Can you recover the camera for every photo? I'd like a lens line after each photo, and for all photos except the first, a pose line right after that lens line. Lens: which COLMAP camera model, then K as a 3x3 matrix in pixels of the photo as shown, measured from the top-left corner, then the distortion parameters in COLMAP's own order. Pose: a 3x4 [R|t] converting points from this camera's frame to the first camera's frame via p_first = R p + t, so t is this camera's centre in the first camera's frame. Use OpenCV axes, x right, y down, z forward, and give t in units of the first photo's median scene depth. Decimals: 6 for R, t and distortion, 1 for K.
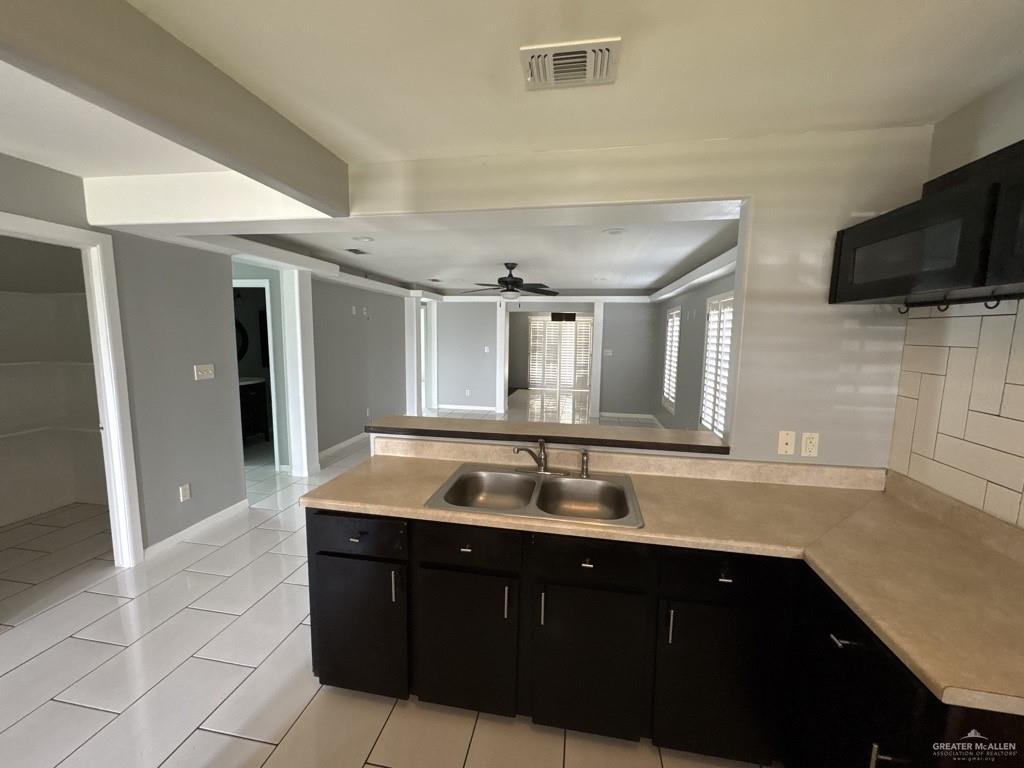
lens RADIAL K [[407.7, 0, 512.0], [0, 407.7, 384.0], [0, 0, 1]] dist [-0.001440, -0.000147]
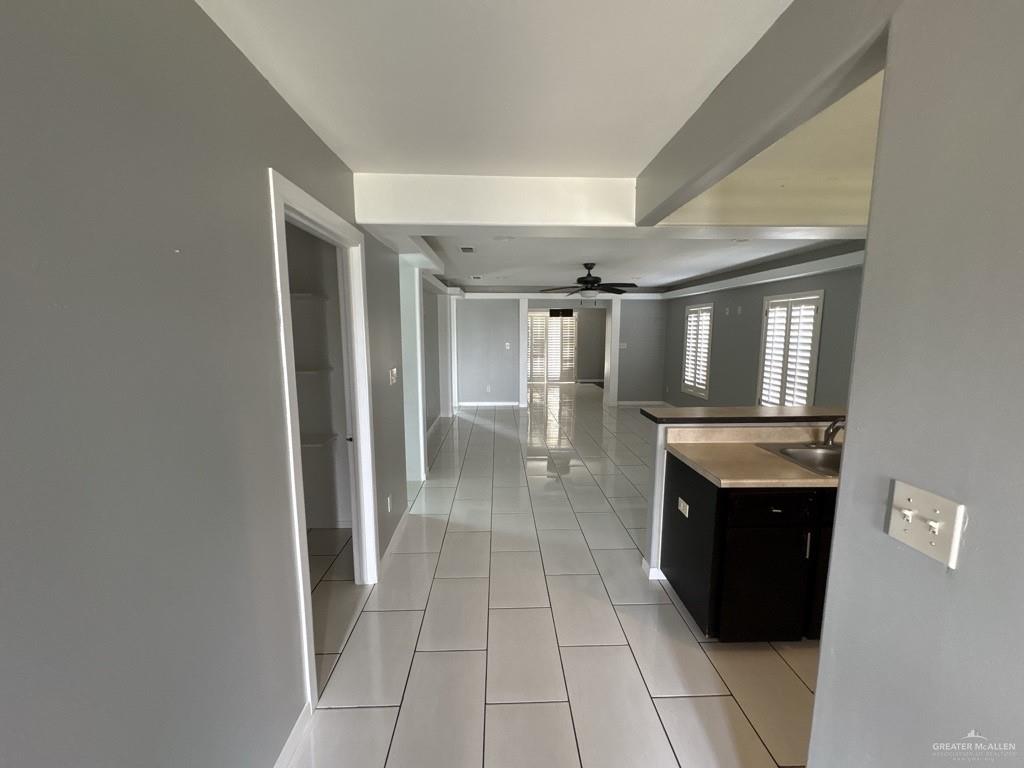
lens RADIAL K [[405.6, 0, 512.0], [0, 405.6, 384.0], [0, 0, 1]] dist [-0.012864, -0.000007]
pose [[0.979581, -0.043139, 0.196367, -0.410278], [0.040552, 0.999030, 0.017178, -0.009471], [-0.196918, -0.008864, 0.980380, 0.006154]]
